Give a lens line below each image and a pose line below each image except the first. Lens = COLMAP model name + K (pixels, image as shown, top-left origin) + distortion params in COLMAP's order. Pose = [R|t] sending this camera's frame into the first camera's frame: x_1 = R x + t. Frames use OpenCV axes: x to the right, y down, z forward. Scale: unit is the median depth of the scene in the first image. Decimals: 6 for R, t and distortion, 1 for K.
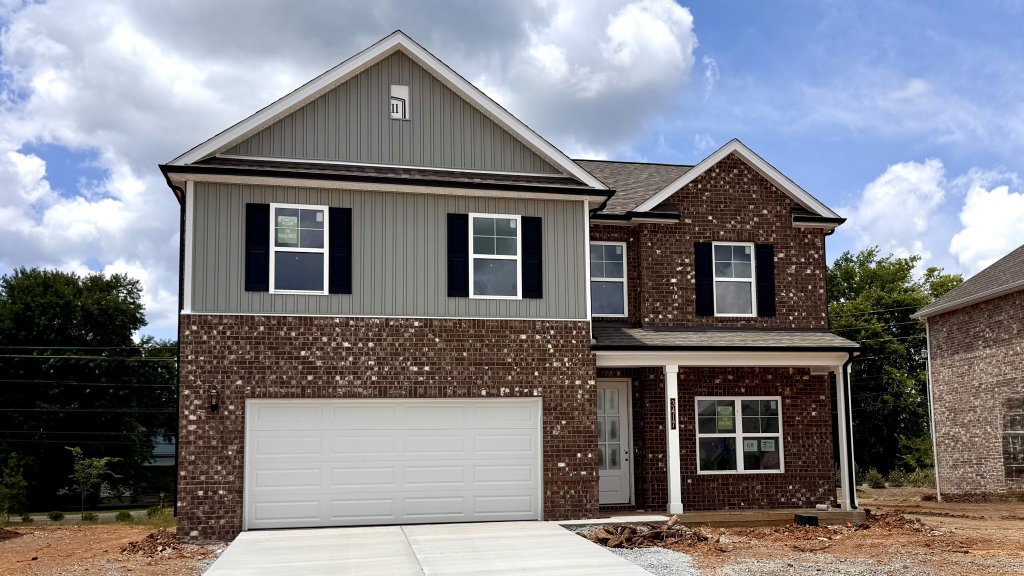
lens RADIAL K [[1240.8, 0, 514.1], [0, 1240.8, 300.3], [0, 0, 1]] dist [0.243069, -0.848243]
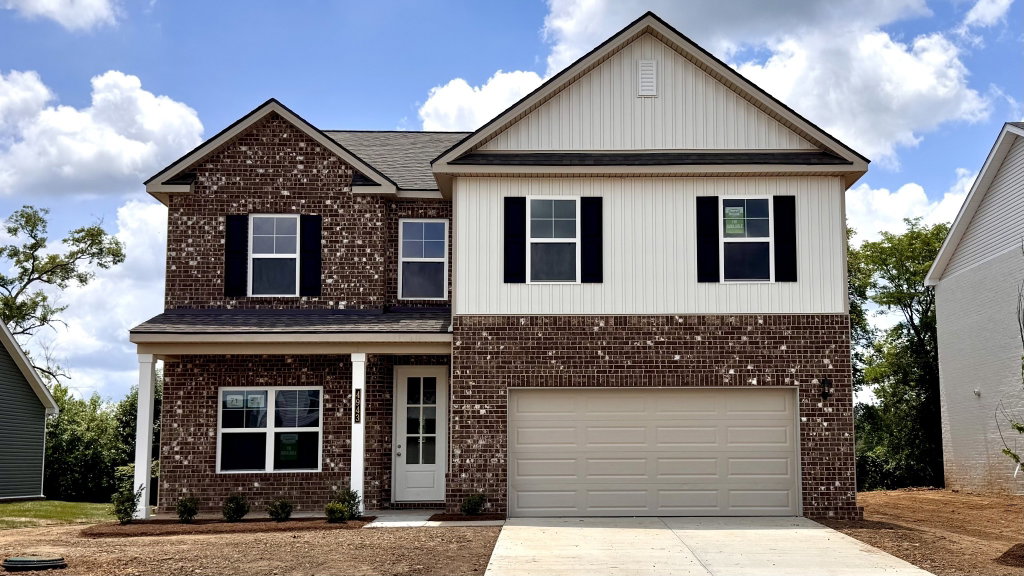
lens RADIAL K [[1240.8, 0, 514.1], [0, 1240.8, 300.3], [0, 0, 1]] dist [0.243069, -0.848243]
pose [[0.955388, -0.024378, -0.294345, 0.672536], [0.026814, 0.999631, 0.004244, 0.017802], [0.294133, -0.011947, 0.955690, 0.218292]]
